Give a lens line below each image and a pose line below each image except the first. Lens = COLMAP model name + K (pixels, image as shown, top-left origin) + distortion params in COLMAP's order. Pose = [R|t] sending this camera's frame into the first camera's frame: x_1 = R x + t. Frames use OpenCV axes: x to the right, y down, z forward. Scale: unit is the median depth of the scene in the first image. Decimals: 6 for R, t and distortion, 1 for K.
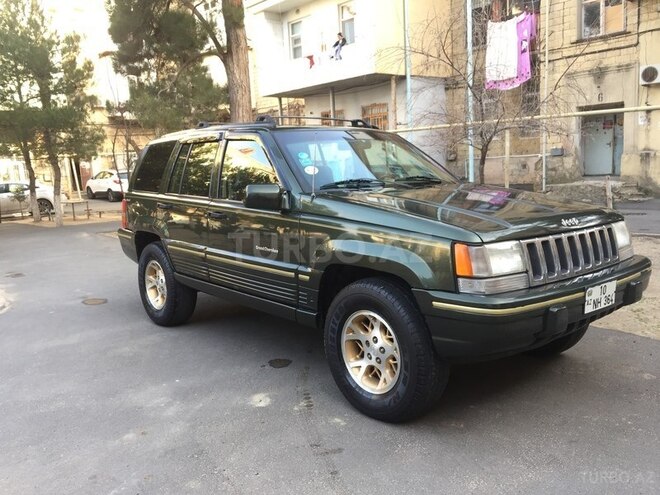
lens RADIAL K [[563.2, 0, 329.0], [0, 563.2, 247.9], [0, 0, 1]] dist [0.063393, -0.078478]
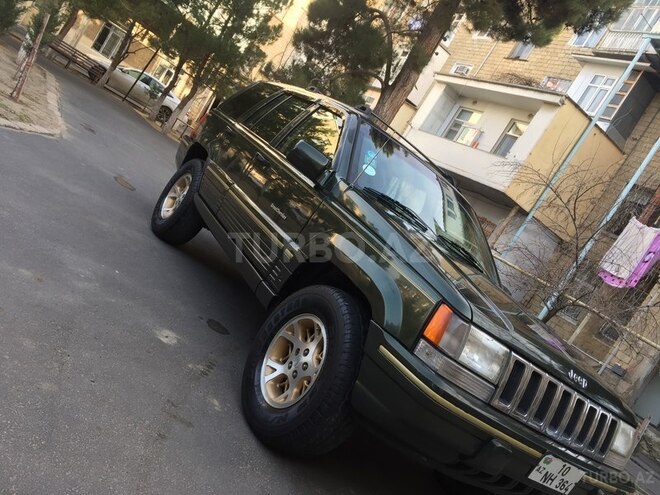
lens RADIAL K [[563.2, 0, 329.9], [0, 563.2, 248.1], [0, 0, 1]] dist [0.063393, -0.078478]
pose [[0.799027, 0.588083, -0.125358, 0.119710], [-0.598050, 0.798882, -0.064210, 0.066728], [0.062385, 0.126276, 0.990032, 0.125811]]
